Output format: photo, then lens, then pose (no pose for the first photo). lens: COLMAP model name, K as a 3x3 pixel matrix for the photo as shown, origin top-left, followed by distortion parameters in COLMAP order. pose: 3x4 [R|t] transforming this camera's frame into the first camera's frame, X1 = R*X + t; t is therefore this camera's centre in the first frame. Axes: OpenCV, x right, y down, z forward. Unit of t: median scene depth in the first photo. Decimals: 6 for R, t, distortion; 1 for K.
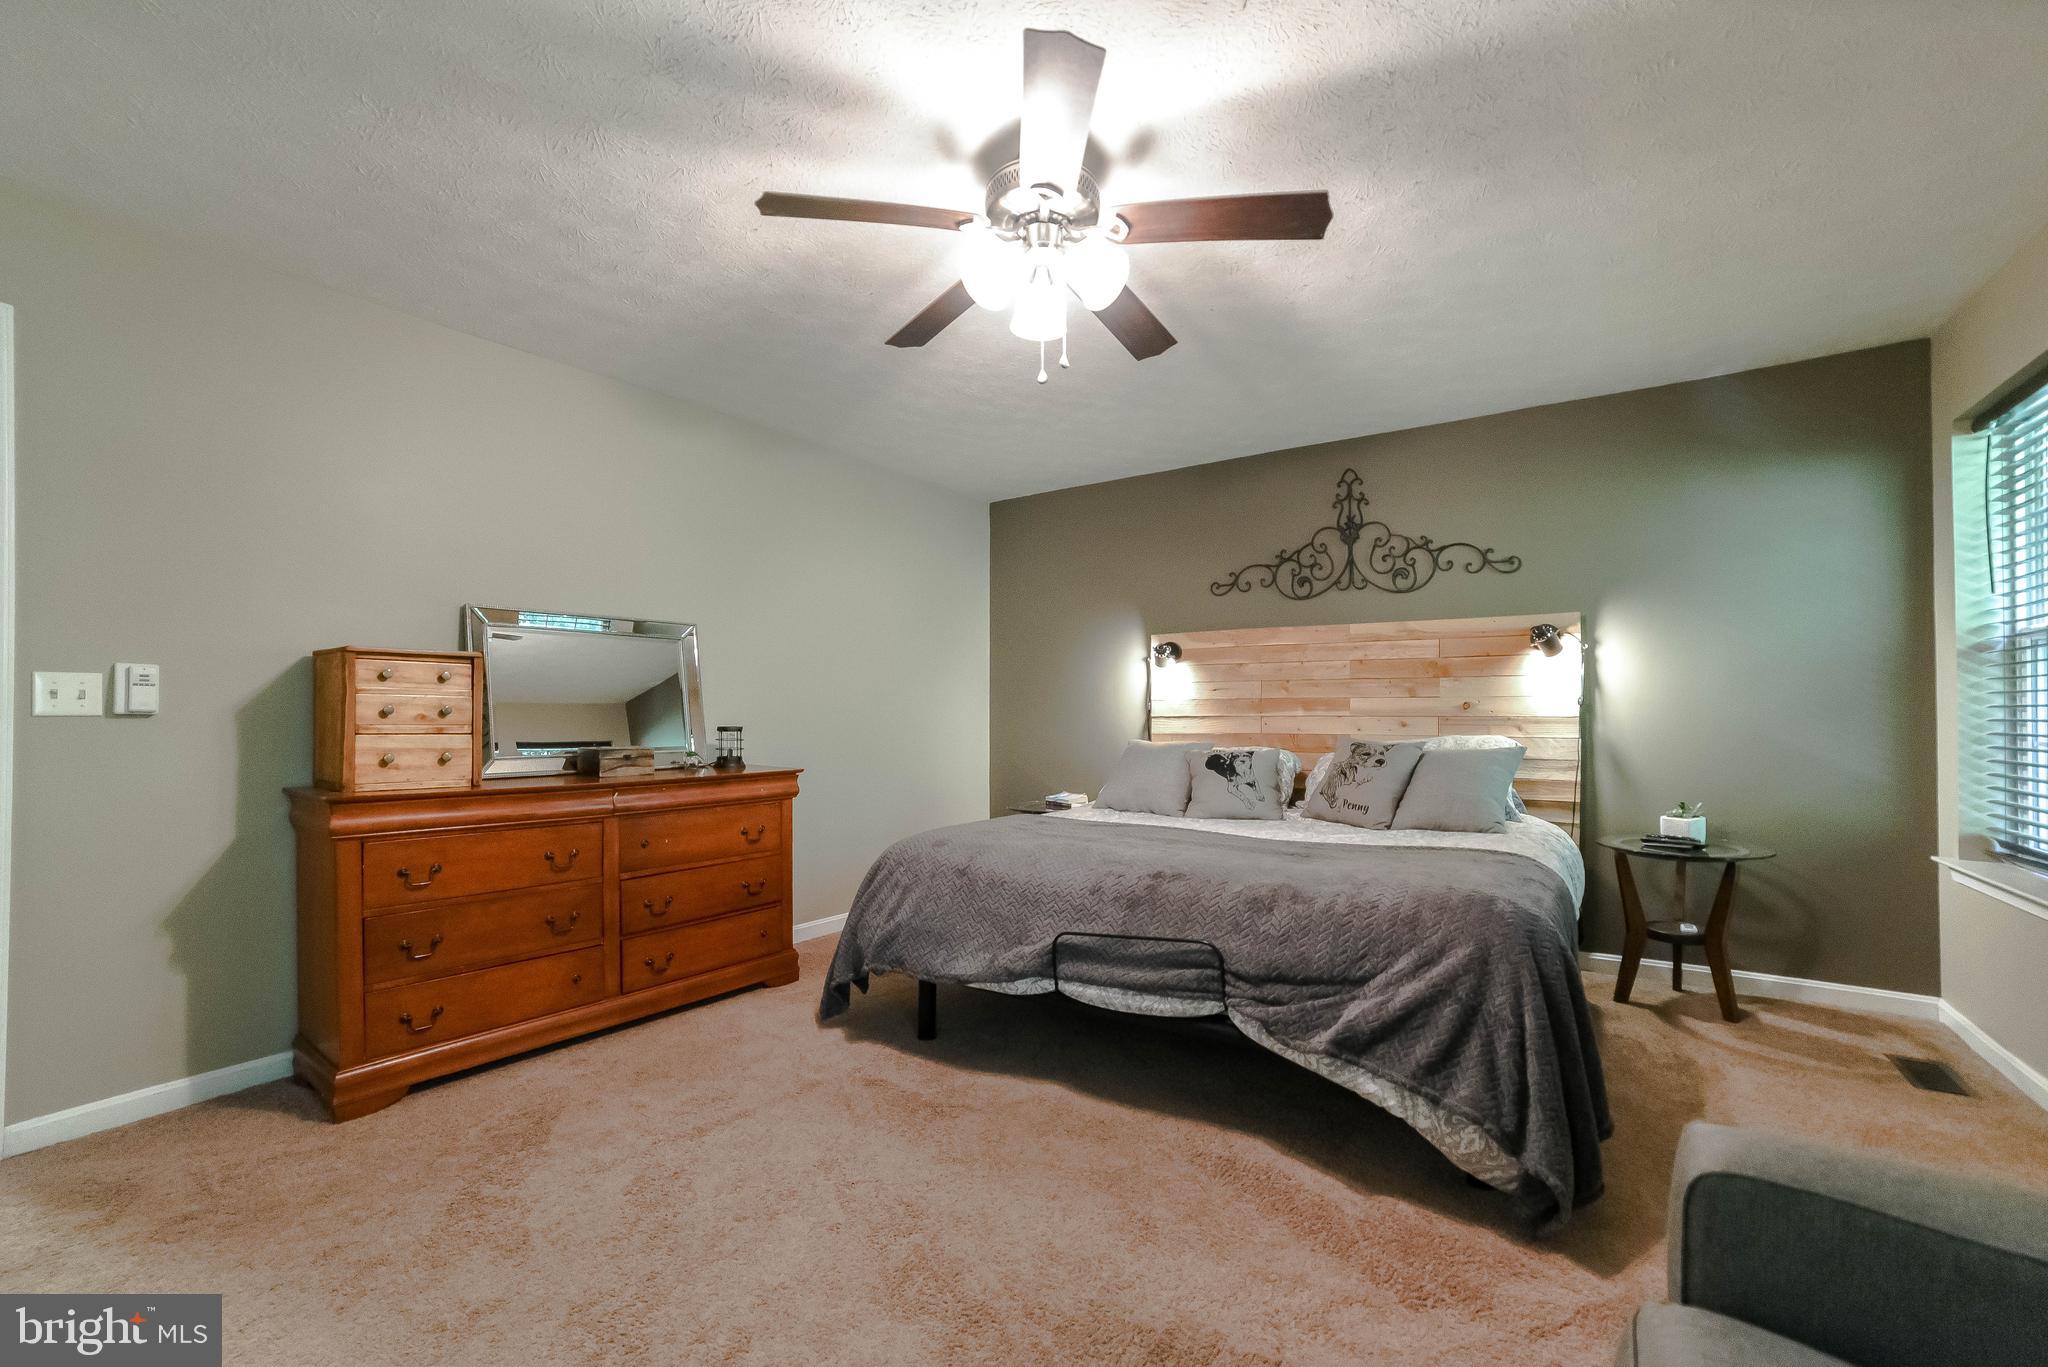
lens RADIAL K [[831.9, 0, 1036.3], [0, 831.9, 690.9], [0, 0, 1]] dist [-0.028857, 0.001249]
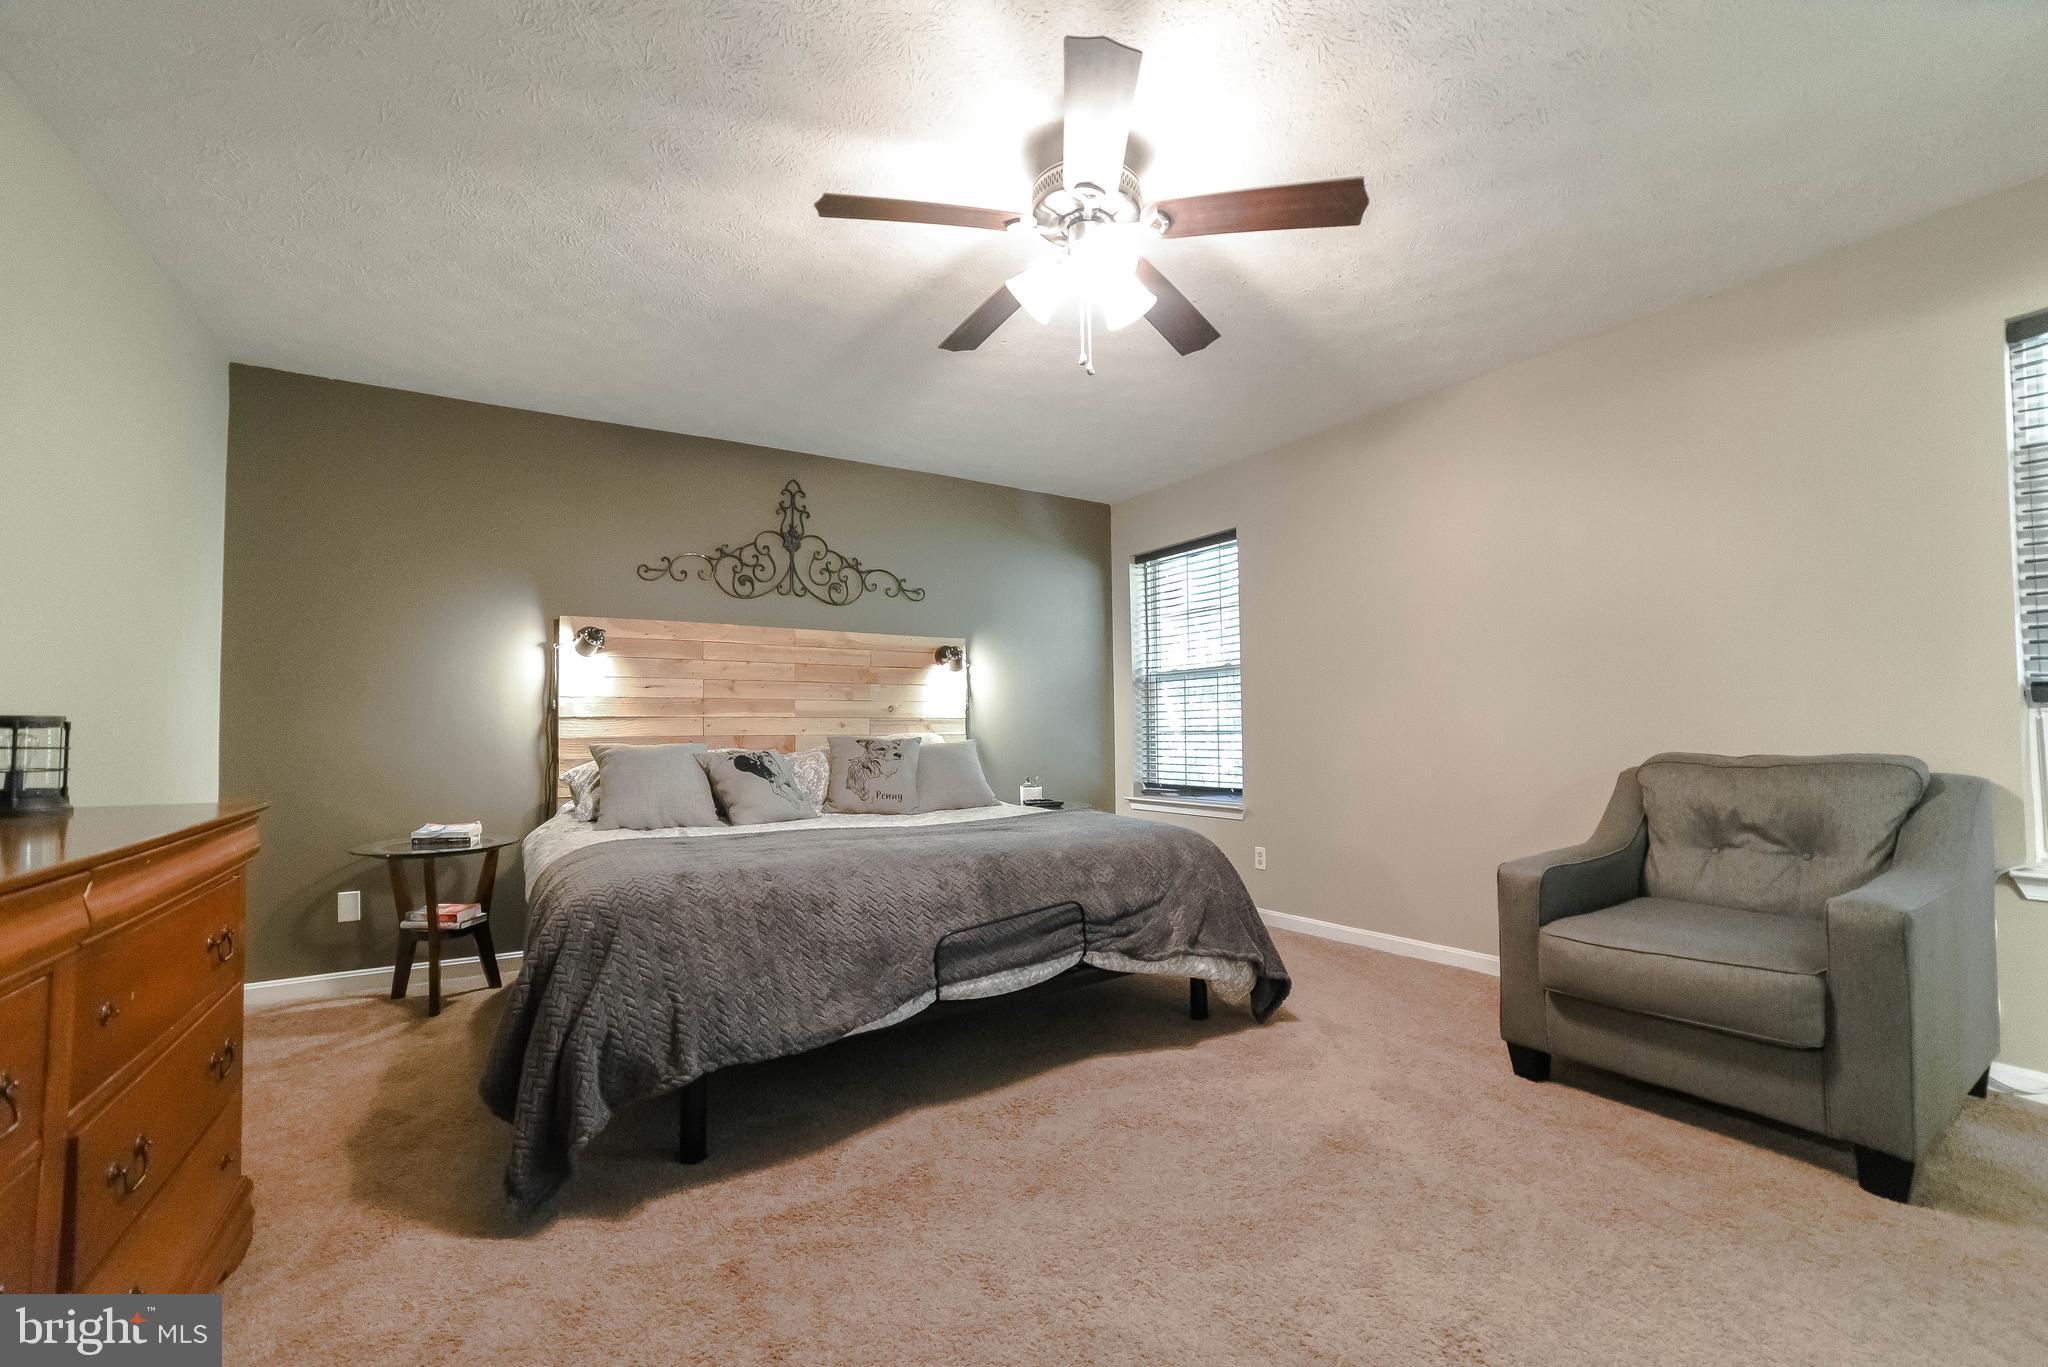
lens RADIAL K [[831.9, 0, 1040.4], [0, 831.9, 687.3], [0, 0, 1]] dist [-0.028857, 0.001249]
pose [[0.392434, 0.043233, 0.918764, -0.471237], [-0.015362, 0.999063, -0.040450, 0.031247], [-0.919652, 0.001760, 0.392730, 0.322675]]
